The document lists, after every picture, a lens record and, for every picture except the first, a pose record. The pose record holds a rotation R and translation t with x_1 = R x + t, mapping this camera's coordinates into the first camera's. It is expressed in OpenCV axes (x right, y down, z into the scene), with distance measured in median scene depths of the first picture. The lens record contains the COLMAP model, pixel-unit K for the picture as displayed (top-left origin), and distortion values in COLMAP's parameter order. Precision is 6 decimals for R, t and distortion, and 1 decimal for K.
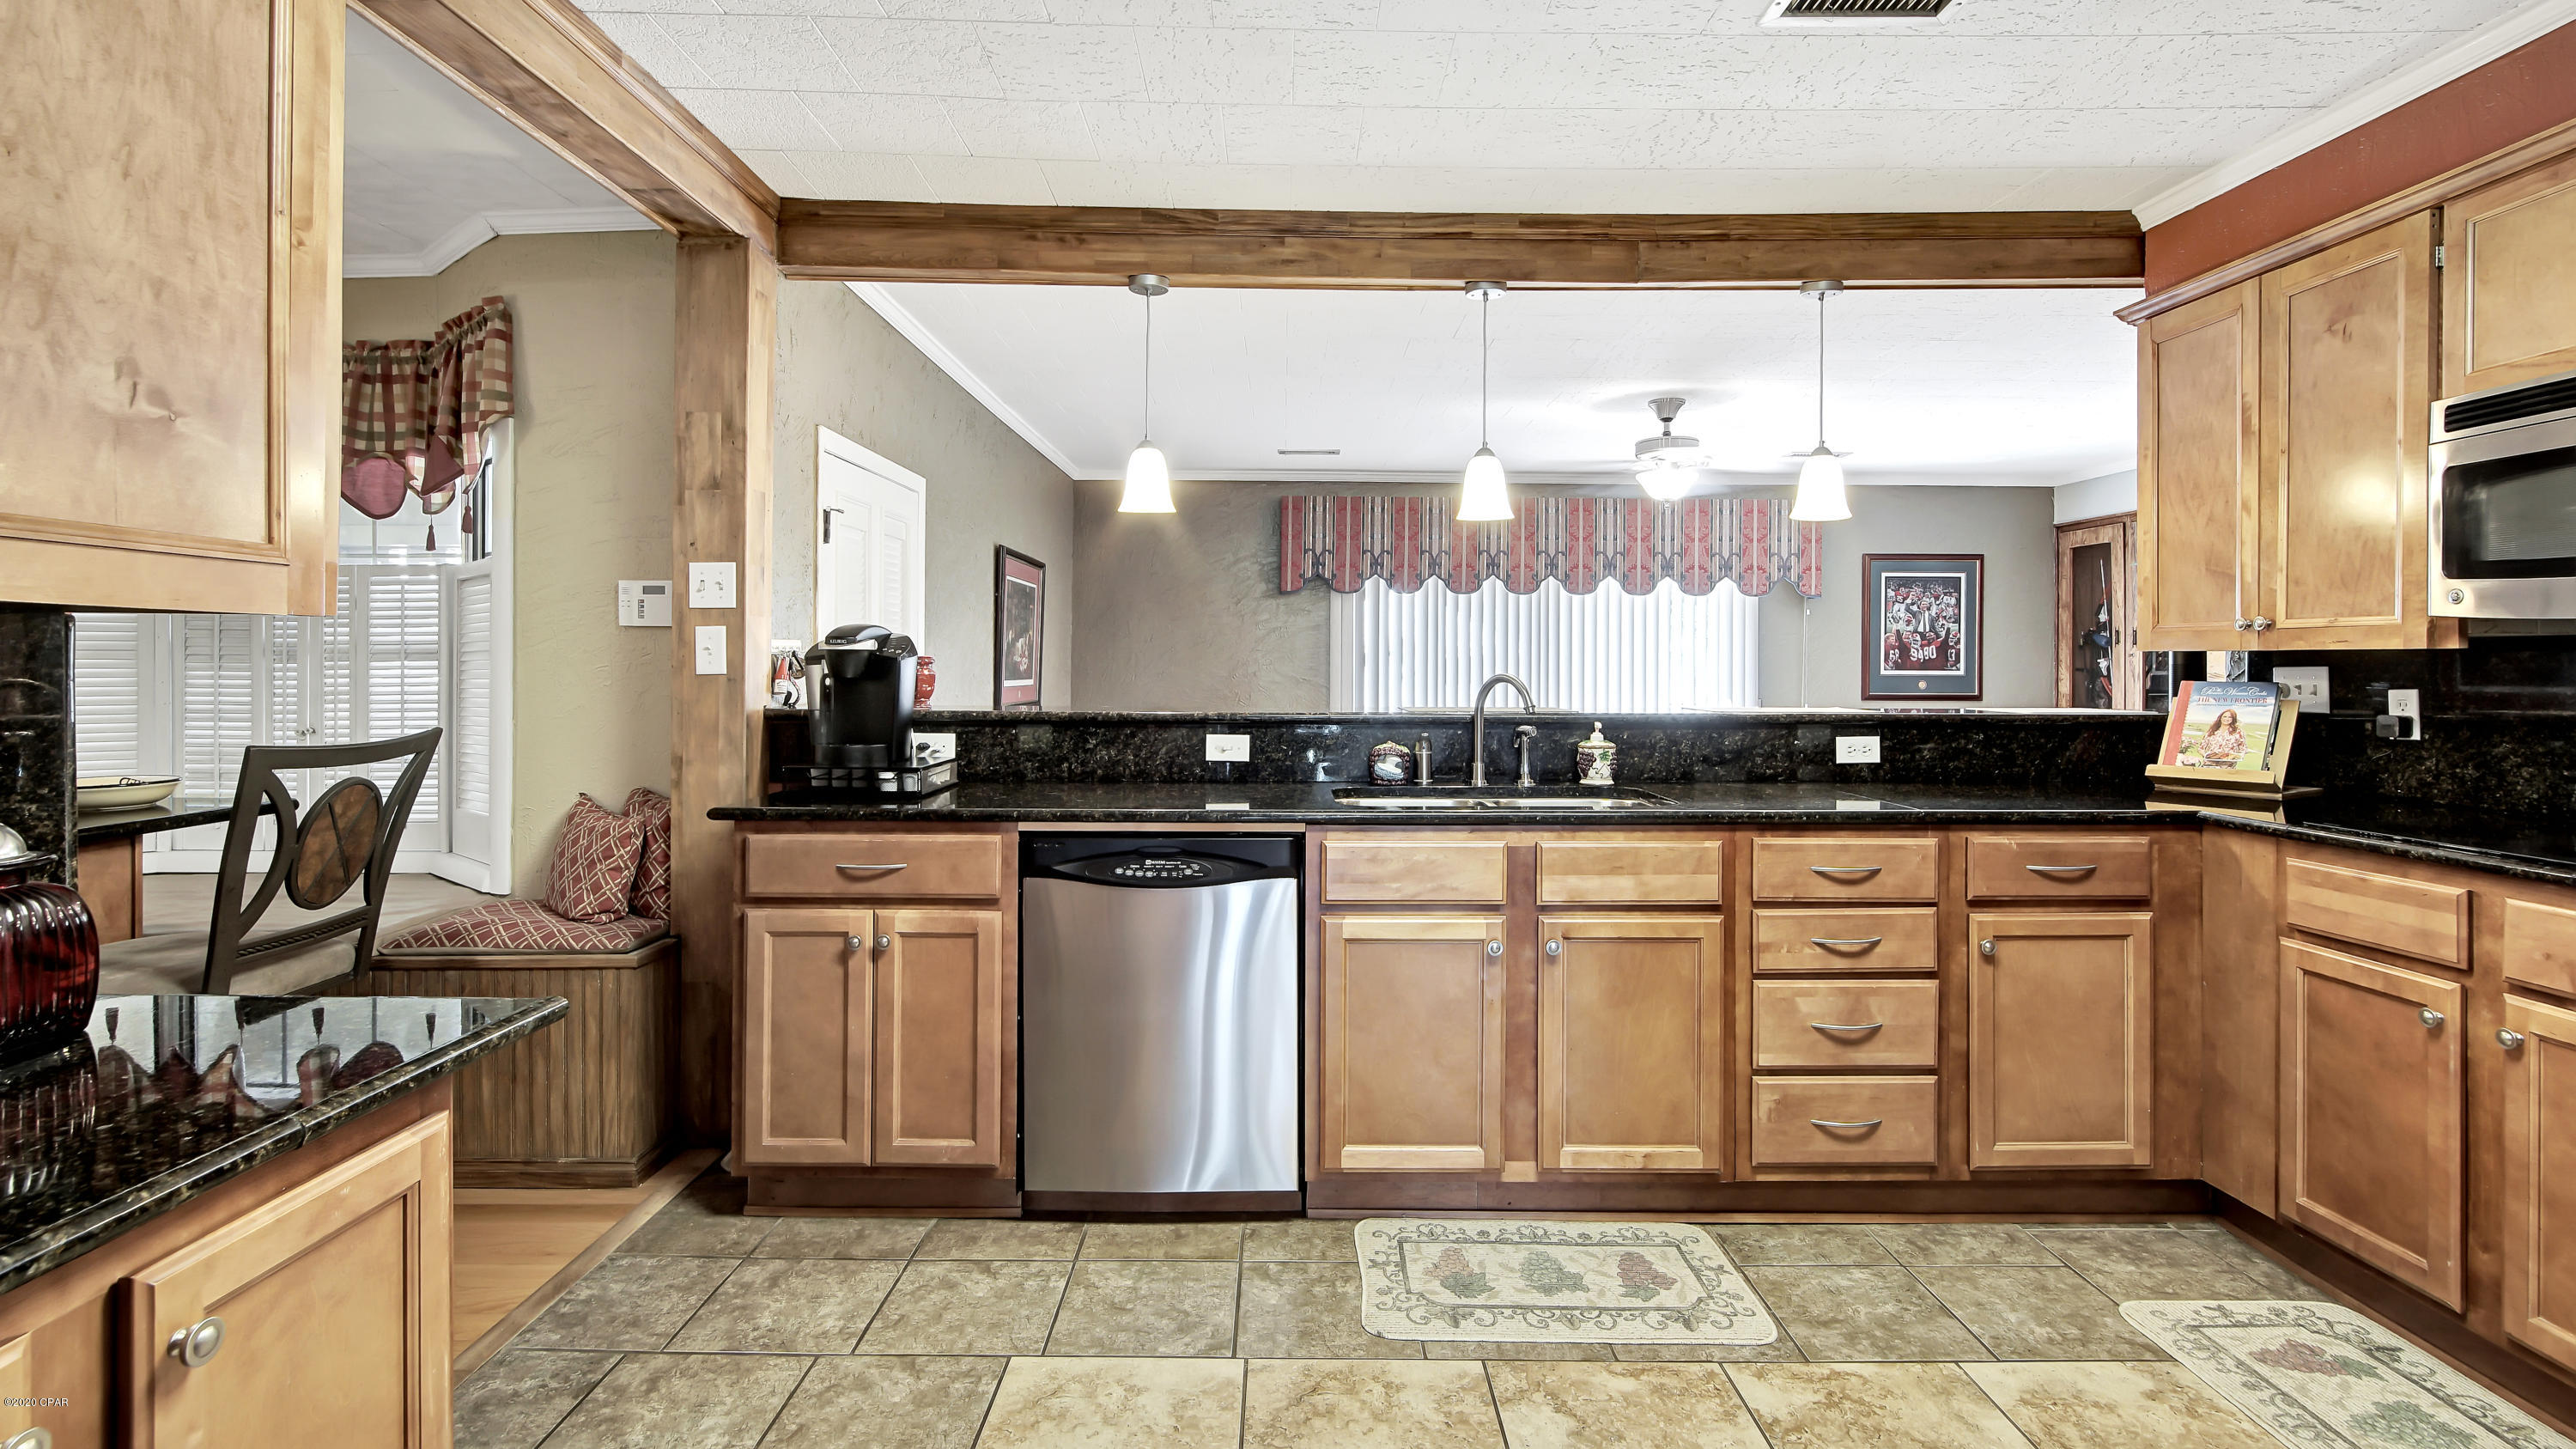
lens RADIAL K [[1207.1, 0, 1284.3], [0, 1207.1, 652.6], [0, 0, 1]] dist [-0.011336, -0.000114]
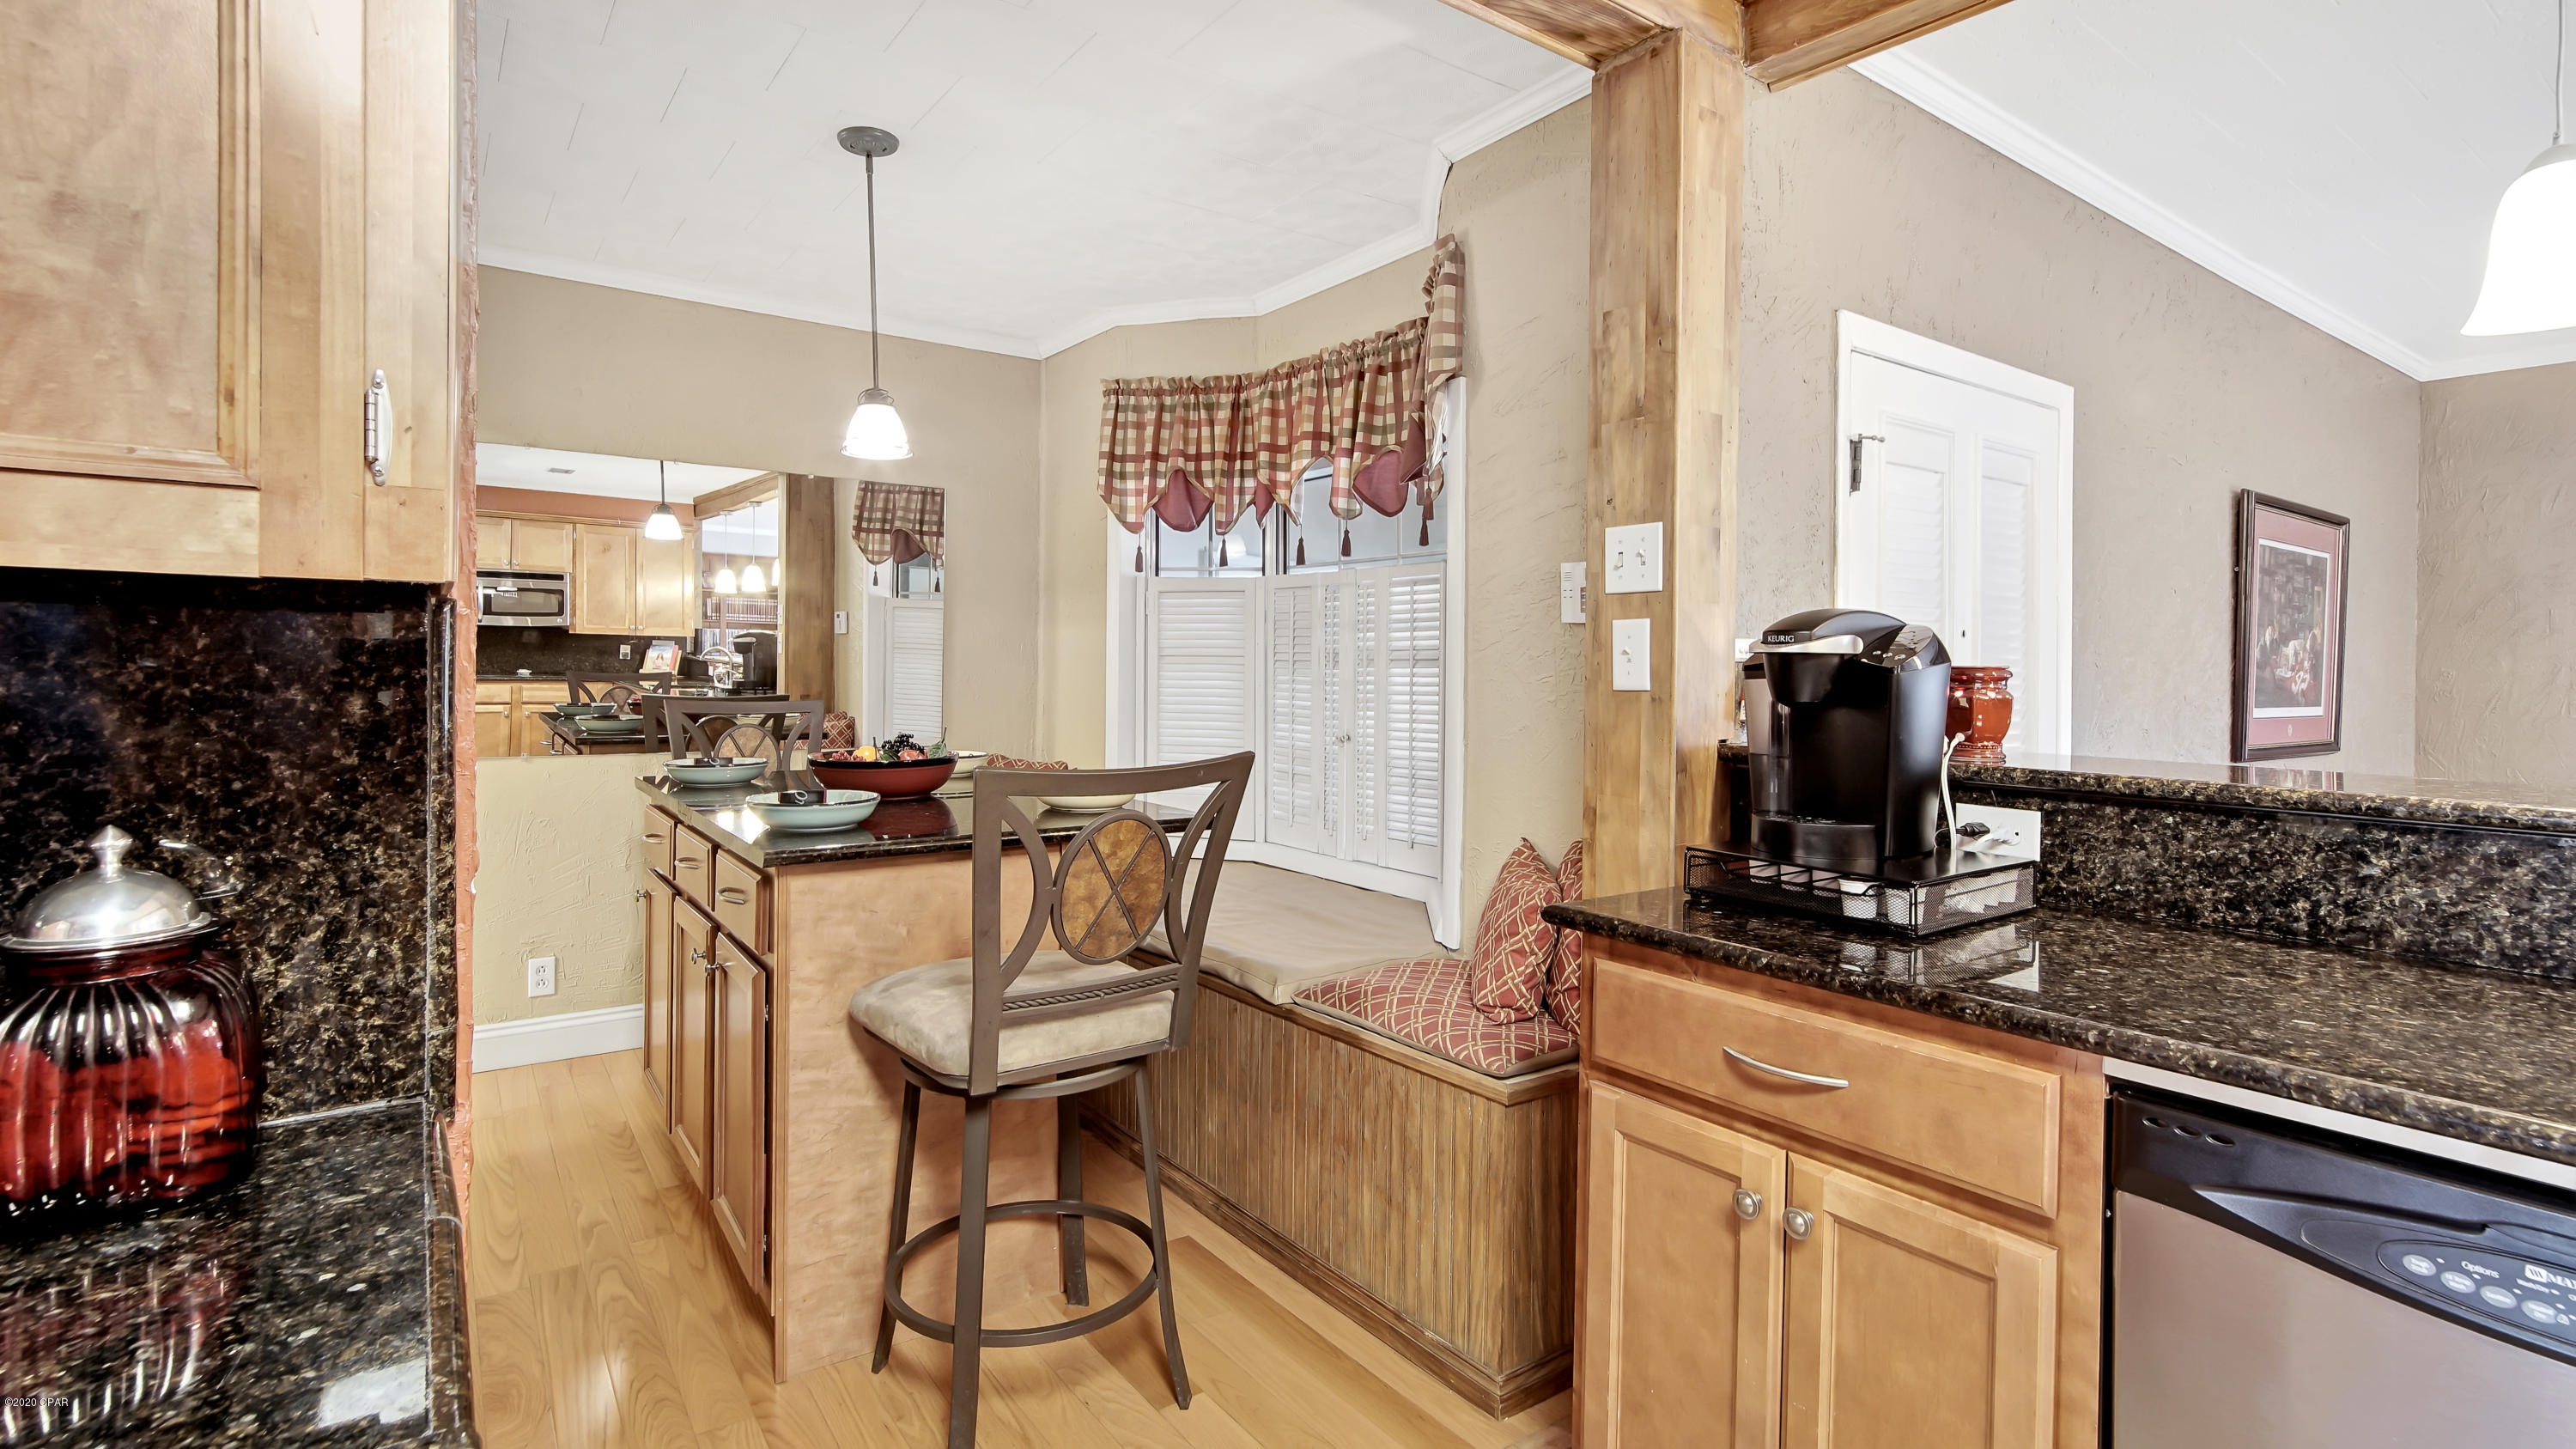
lens RADIAL K [[1207.1, 0, 1284.3], [0, 1207.1, 652.6], [0, 0, 1]] dist [-0.011336, -0.000114]
pose [[0.580146, -0.002290, -0.814509, -0.037099], [-0.004861, 0.999969, -0.006274, 0.002002], [0.814498, 0.007599, 0.580117, 0.447925]]
